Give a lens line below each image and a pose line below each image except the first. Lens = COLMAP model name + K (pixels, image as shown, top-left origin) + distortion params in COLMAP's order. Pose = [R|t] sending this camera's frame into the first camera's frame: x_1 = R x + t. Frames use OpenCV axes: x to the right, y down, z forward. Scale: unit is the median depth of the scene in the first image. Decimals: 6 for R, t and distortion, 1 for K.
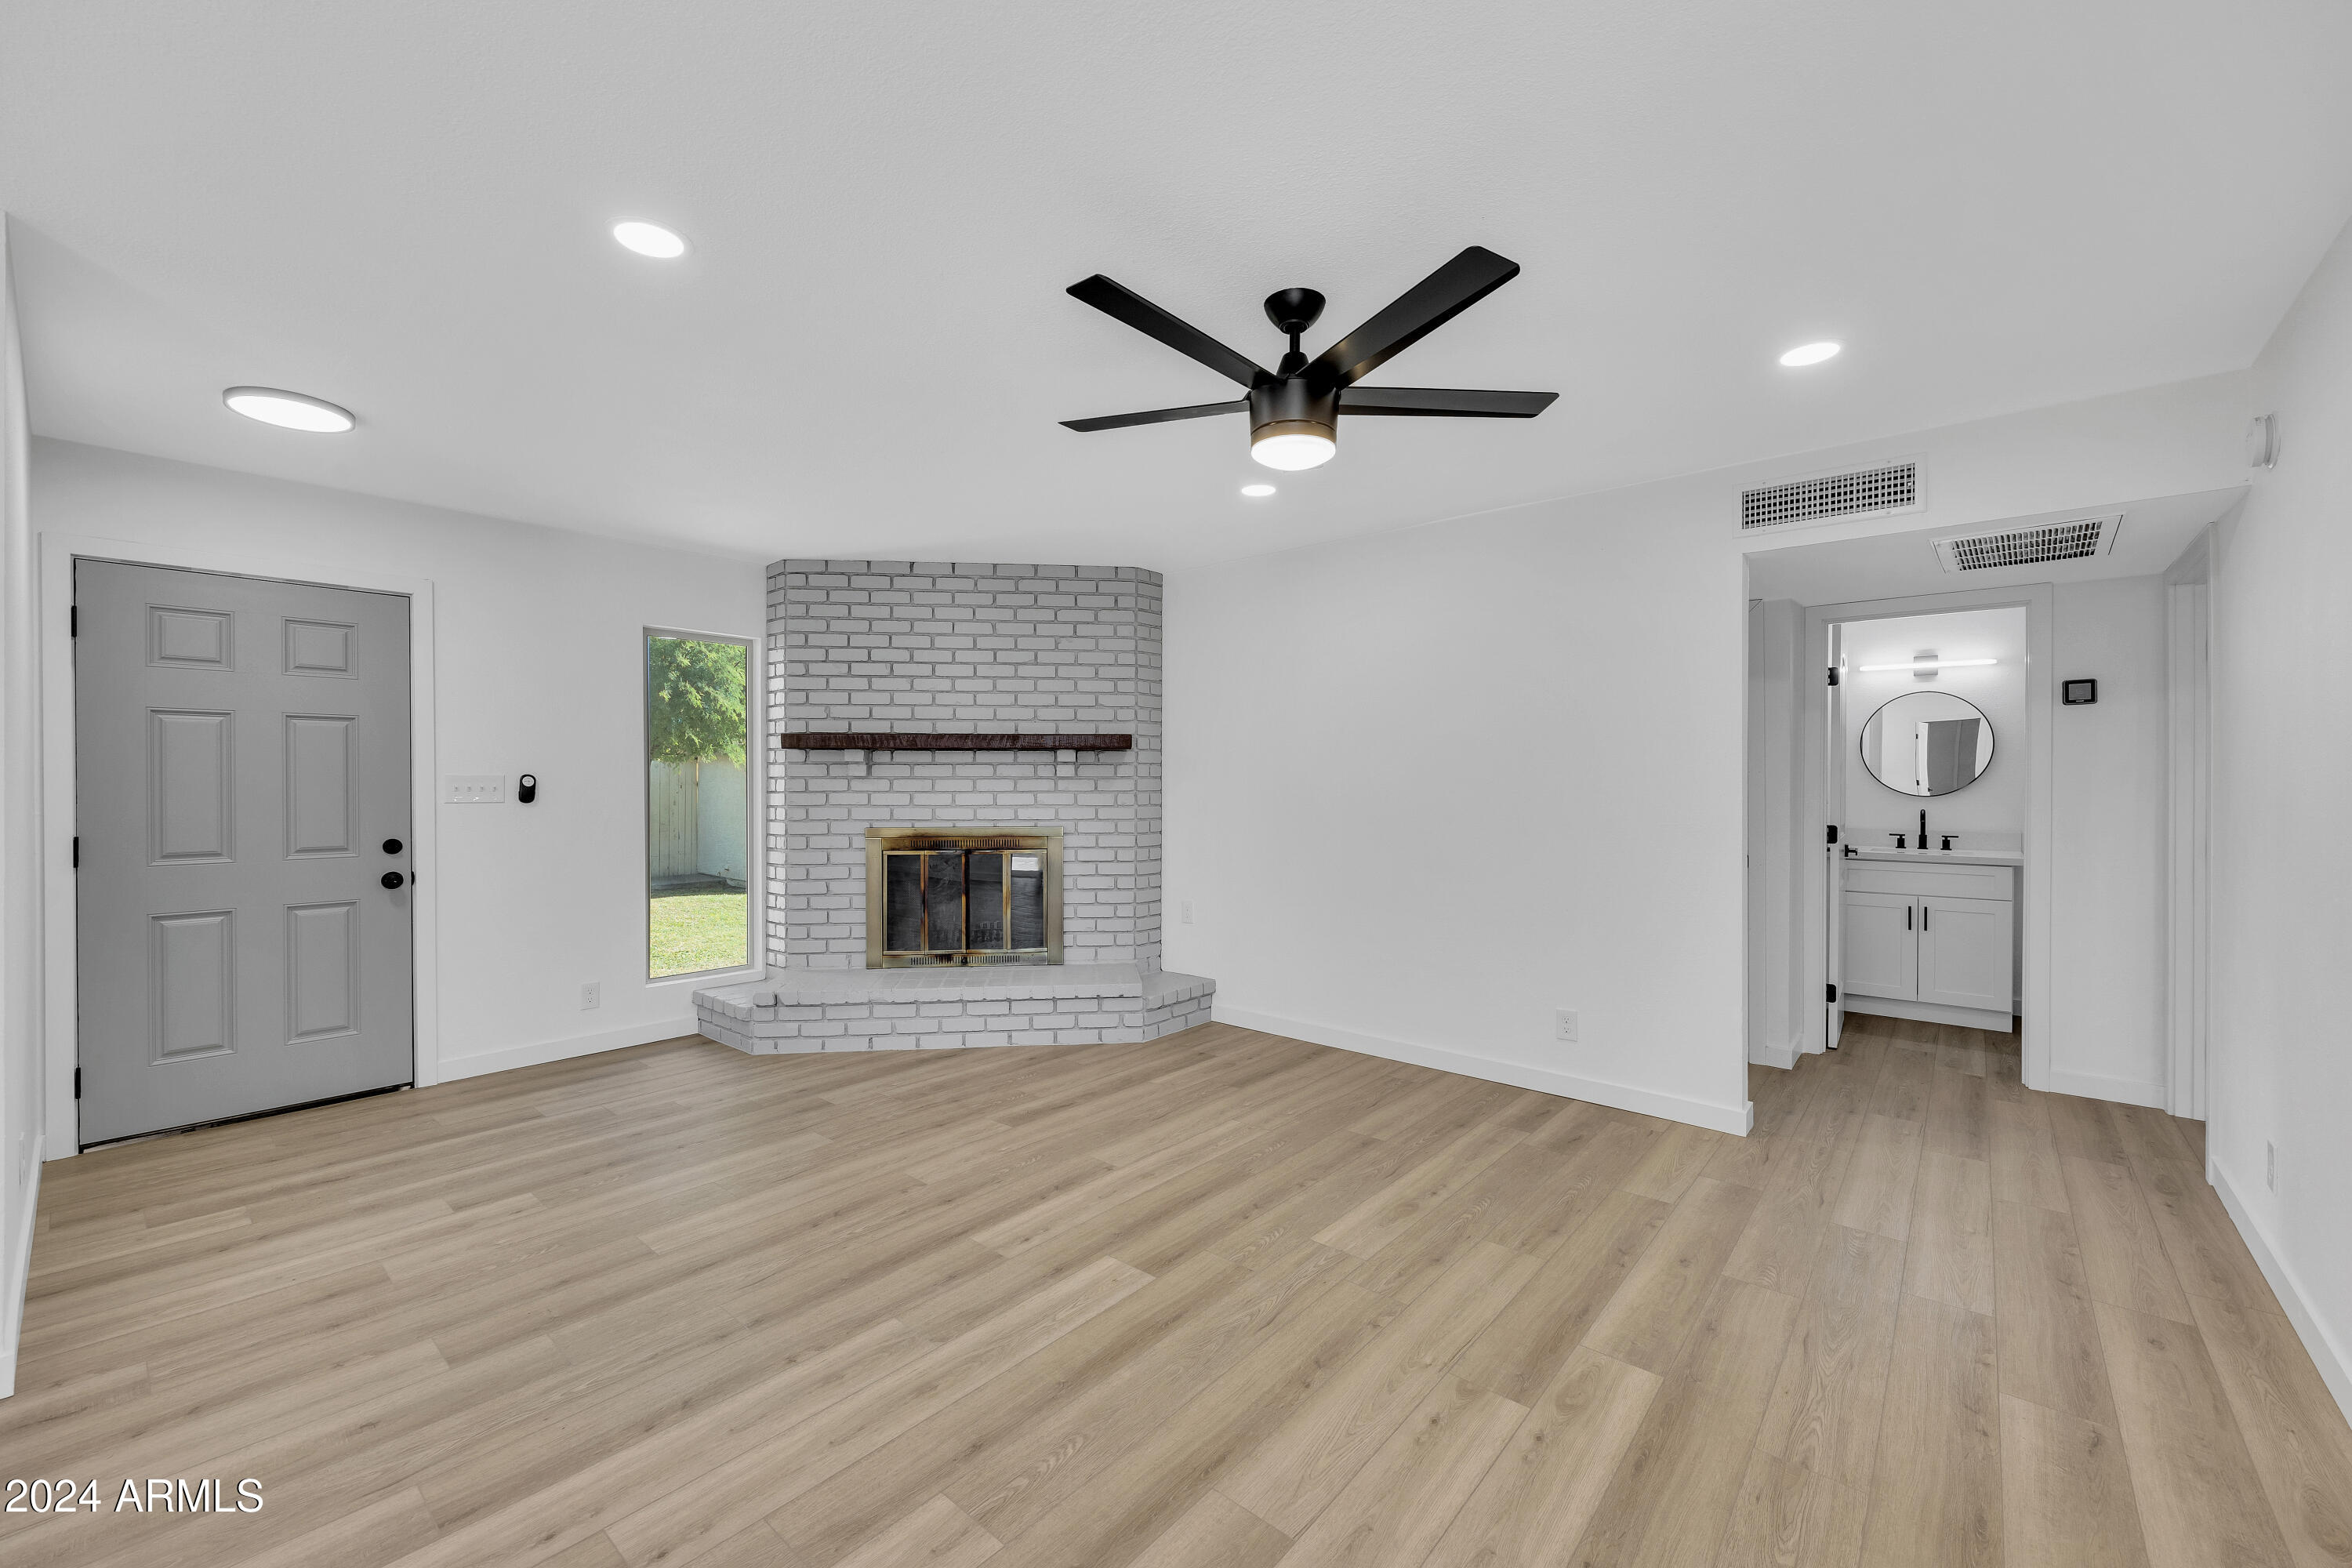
lens RADIAL K [[941.6, 0, 1161.3], [0, 941.6, 780.9], [0, 0, 1]] dist [-0.006022, -0.000633]
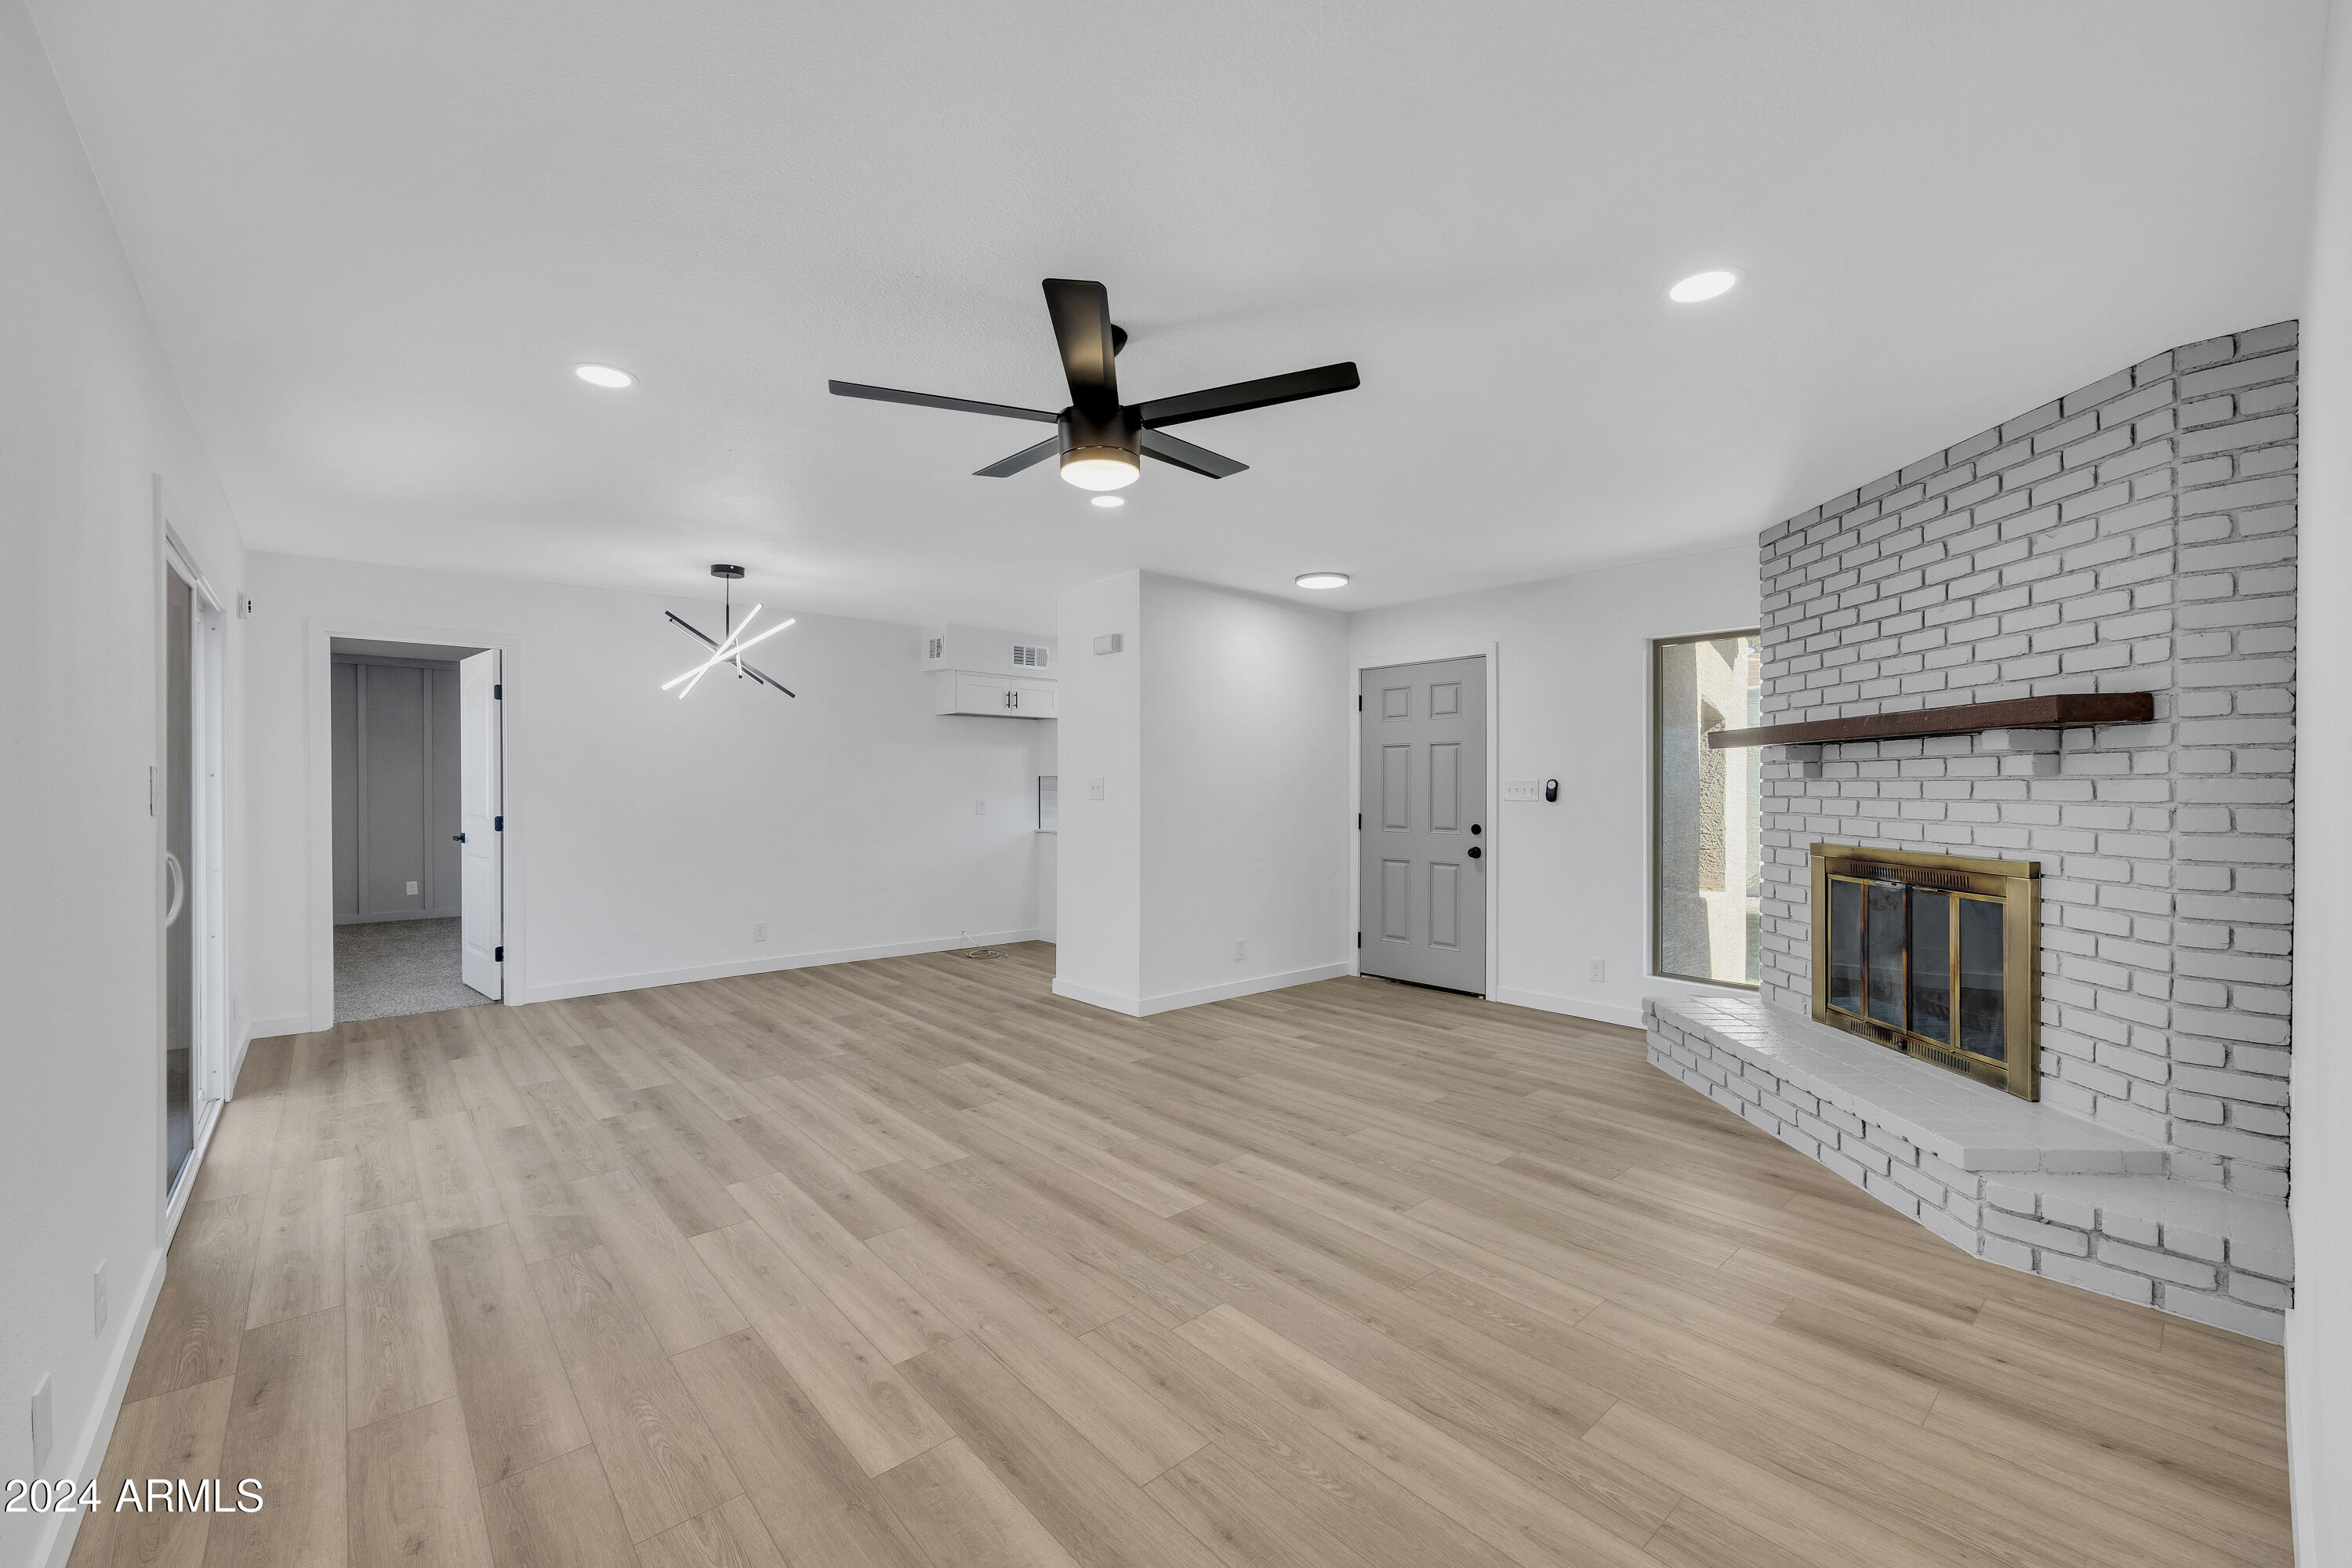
lens RADIAL K [[941.6, 0, 1164.0], [0, 941.6, 791.9], [0, 0, 1]] dist [-0.006022, -0.000633]
pose [[-0.139115, 0.005759, -0.990259, 0.691556], [0.000423, 0.999983, 0.005756, 0.002486], [0.990276, 0.000382, -0.139116, 0.712745]]
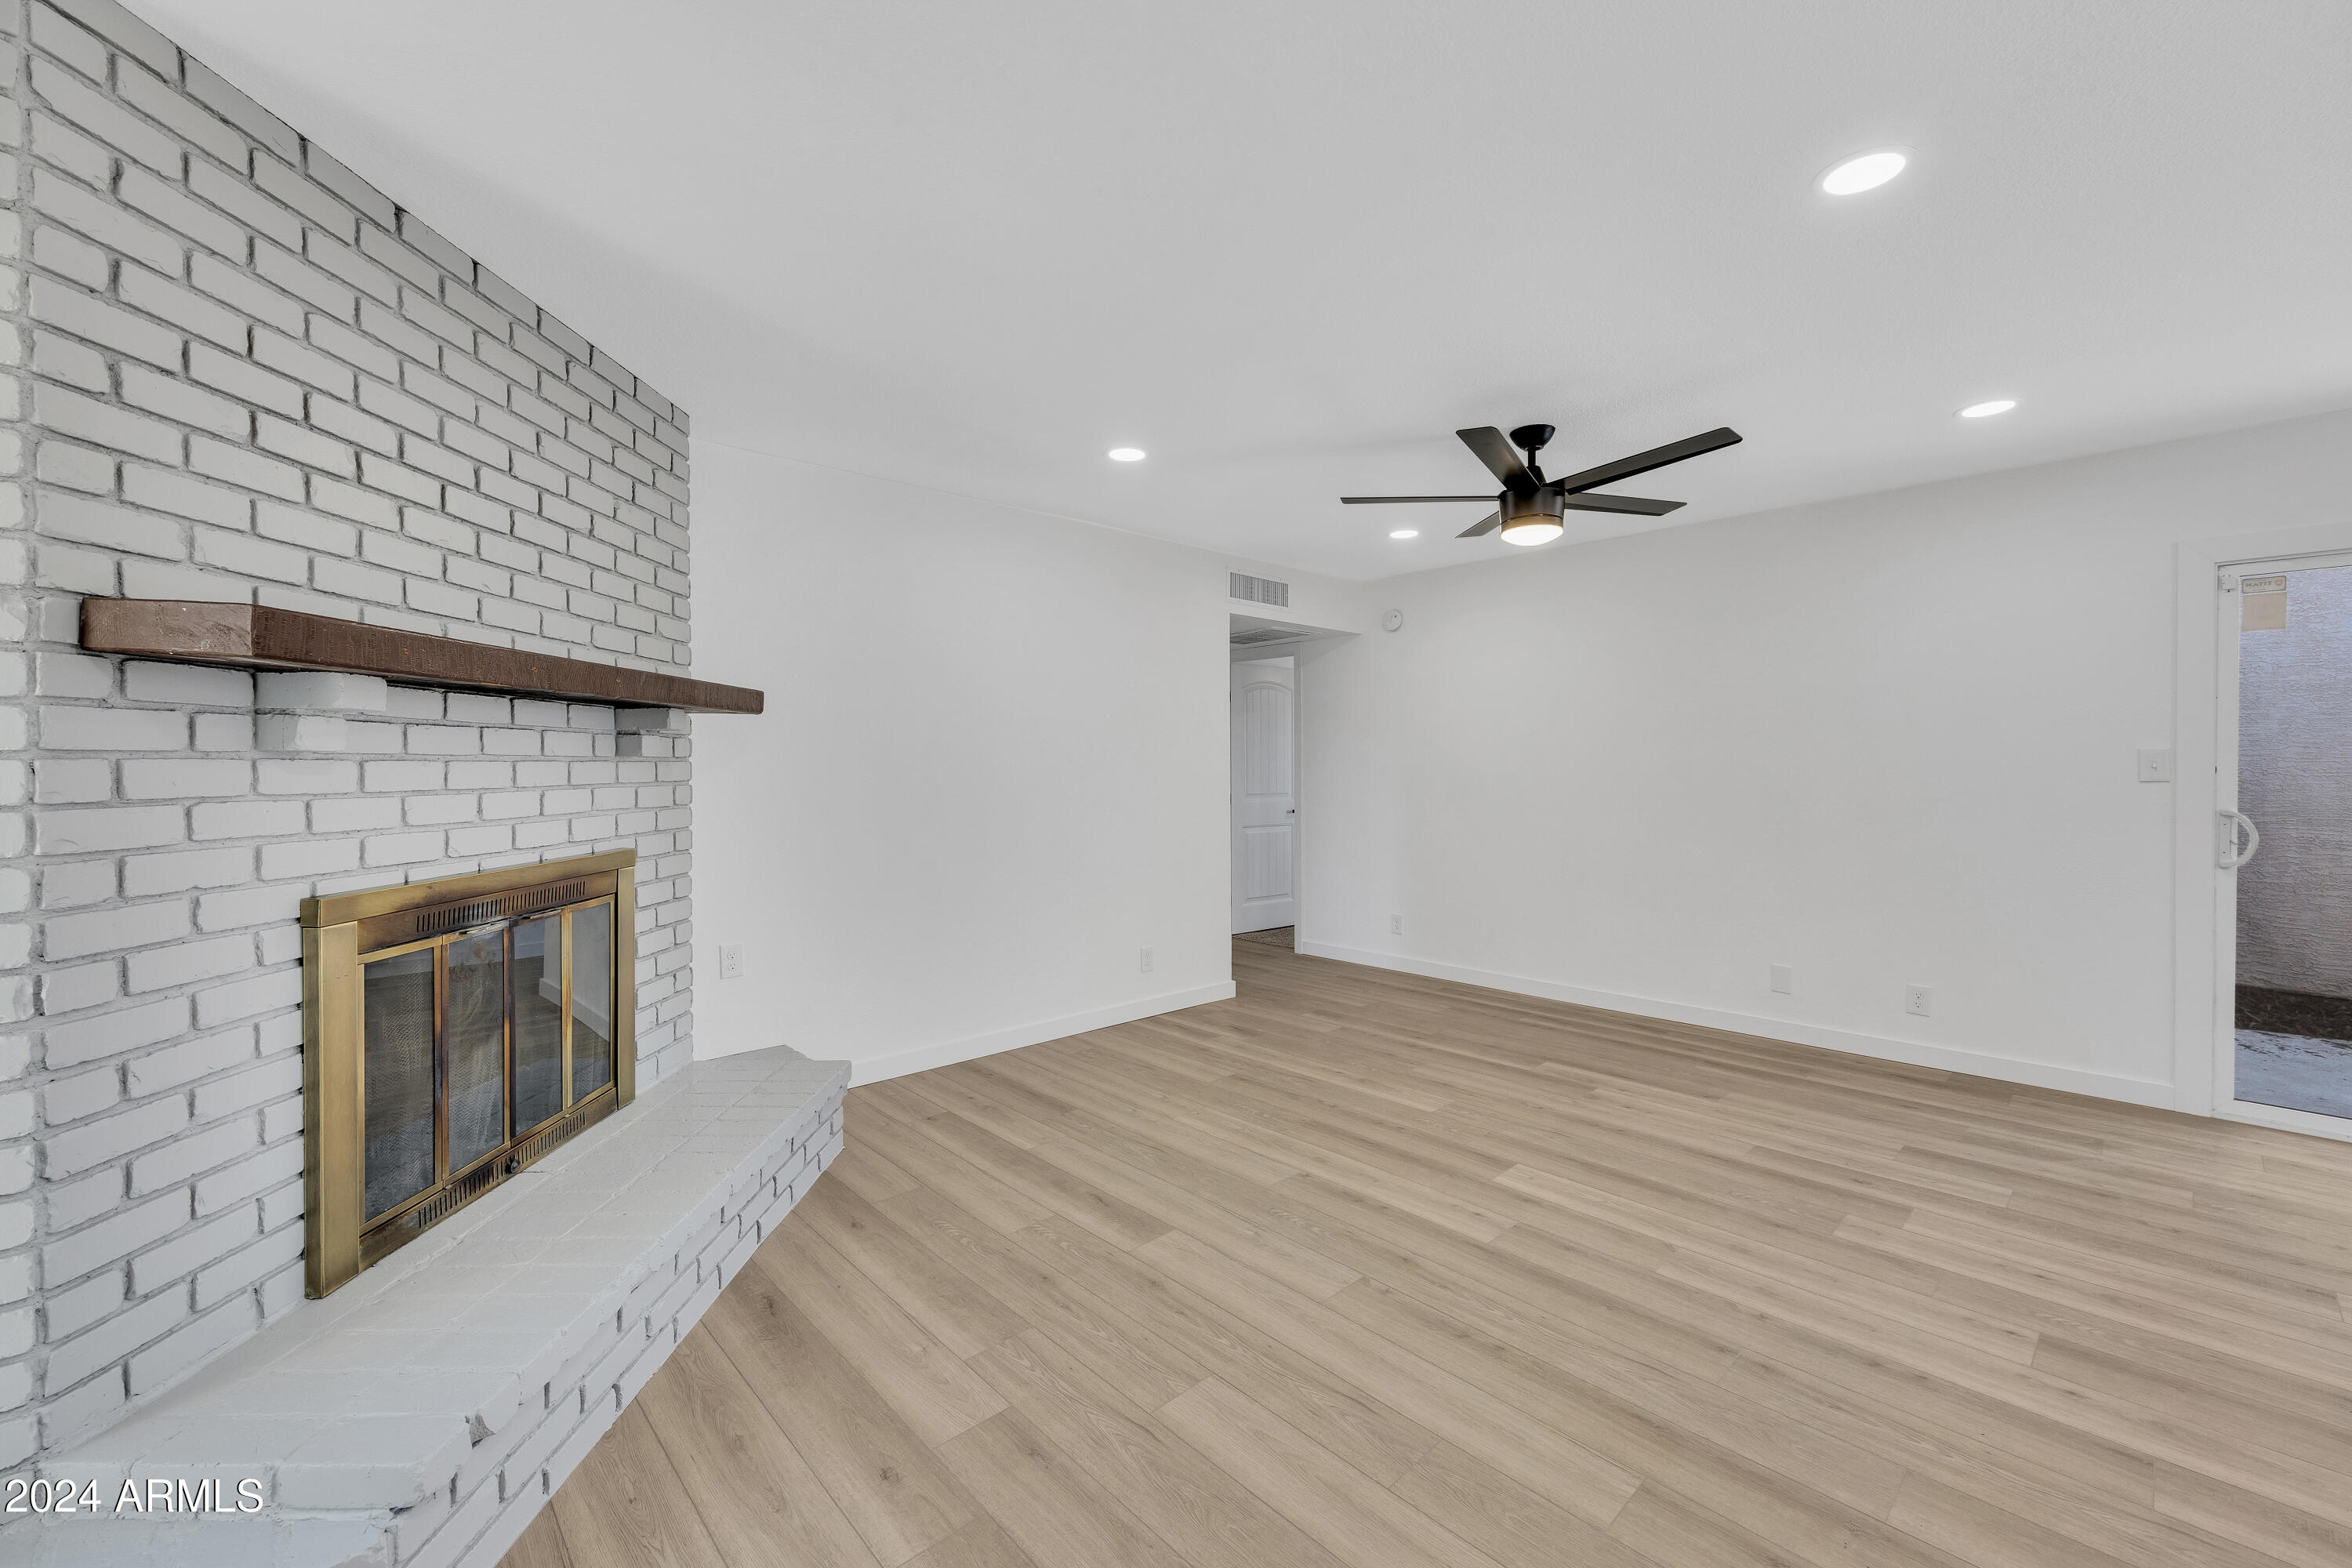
lens RADIAL K [[941.6, 0, 1177.2], [0, 941.6, 772.1], [0, 0, 1]] dist [-0.006022, -0.000633]
pose [[0.104500, -0.008474, 0.994489, -0.788036], [0.003174, 0.999961, 0.008187, 0.001089], [-0.994520, 0.002301, 0.104523, 0.810977]]
